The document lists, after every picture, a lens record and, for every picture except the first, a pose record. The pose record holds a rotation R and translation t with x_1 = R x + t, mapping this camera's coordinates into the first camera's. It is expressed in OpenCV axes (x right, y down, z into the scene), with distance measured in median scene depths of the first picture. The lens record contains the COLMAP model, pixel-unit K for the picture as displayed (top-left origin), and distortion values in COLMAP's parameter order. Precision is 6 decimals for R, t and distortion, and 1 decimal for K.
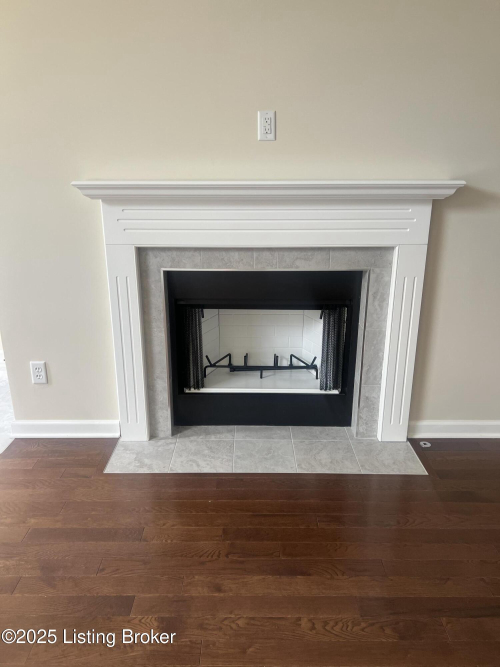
lens RADIAL K [[497.8, 0, 248.6], [0, 497.8, 336.9], [0, 0, 1]] dist [0.011738, -0.026794]
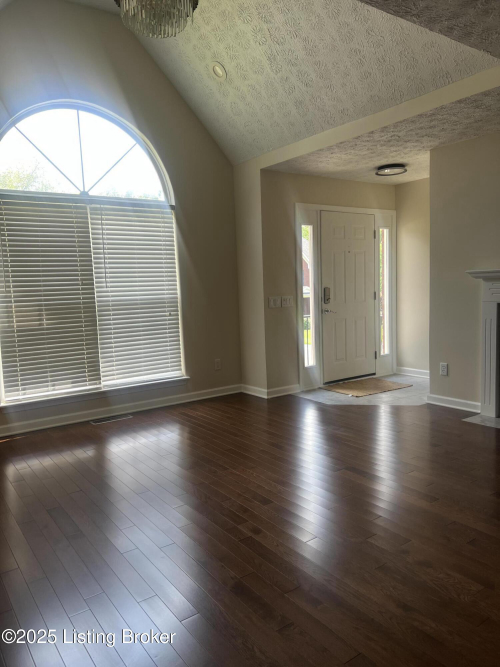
lens RADIAL K [[497.8, 0, 246.0], [0, 497.8, 335.3], [0, 0, 1]] dist [0.011738, -0.026794]
pose [[0.572846, 0.058546, -0.817570, 0.749515], [-0.233966, 0.967627, -0.094642, 0.327810], [0.785562, 0.245499, 0.567999, -0.762807]]
